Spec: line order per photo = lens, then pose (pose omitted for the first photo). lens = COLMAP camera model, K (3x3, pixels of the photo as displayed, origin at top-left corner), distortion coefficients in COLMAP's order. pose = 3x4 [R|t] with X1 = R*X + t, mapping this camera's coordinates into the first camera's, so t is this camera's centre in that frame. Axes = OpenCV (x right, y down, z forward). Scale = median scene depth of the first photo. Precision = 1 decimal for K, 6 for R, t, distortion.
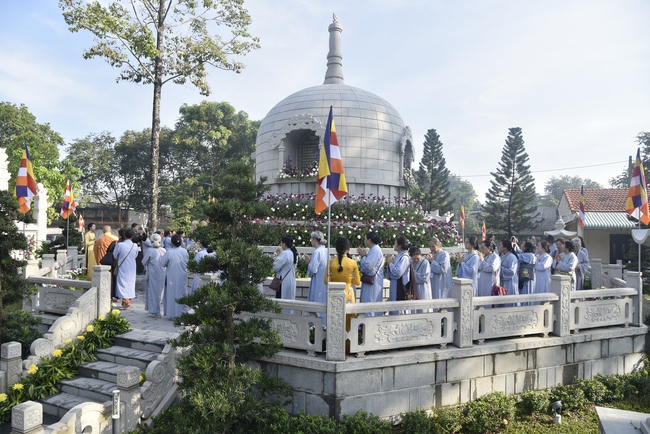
lens RADIAL K [[438.5, 0, 325.0], [0, 438.5, 217.0], [0, 0, 1]] dist [-0.037166, -0.000603]
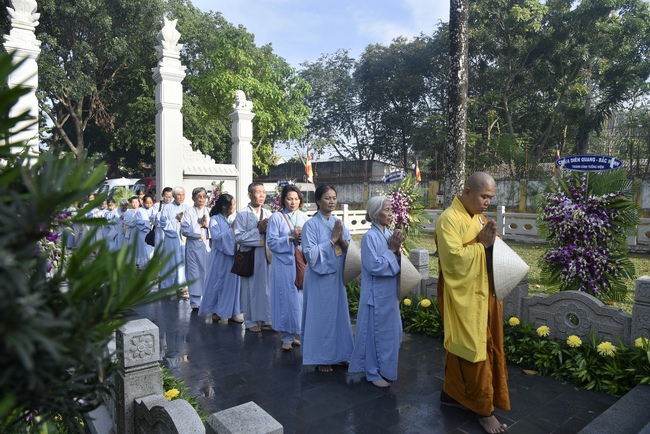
lens RADIAL K [[438.5, 0, 325.0], [0, 438.5, 217.0], [0, 0, 1]] dist [-0.037166, -0.000603]
pose [[0.878508, 0.006985, -0.477677, -0.186882], [0.027804, 0.997451, 0.065721, 0.028063], [0.476918, -0.071018, 0.876074, 0.342991]]
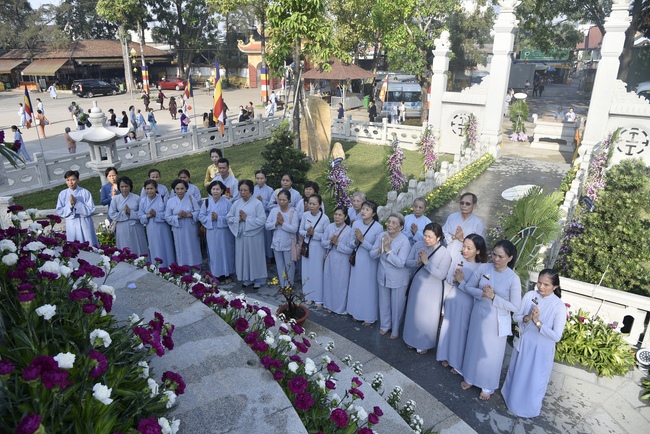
lens RADIAL K [[438.5, 0, 325.0], [0, 438.5, 217.0], [0, 0, 1]] dist [-0.037166, -0.000603]
pose [[-0.160977, 0.323744, -0.932350, -0.019370], [0.018063, 0.945478, 0.325184, -0.023143], [0.986793, 0.035506, -0.158048, 0.390045]]
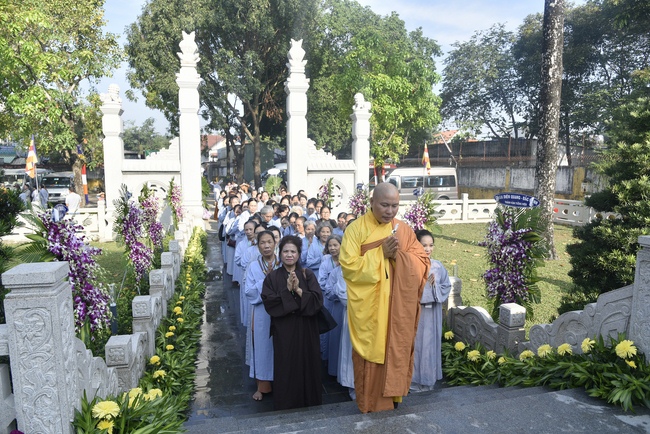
lens RADIAL K [[438.5, 0, 325.0], [0, 438.5, 217.0], [0, 0, 1]] dist [-0.037166, -0.000603]
pose [[0.614502, 0.069793, -0.785822, -0.119047], [0.036093, 0.992549, 0.116378, 0.012582], [0.788089, -0.099877, 0.607404, 0.349113]]
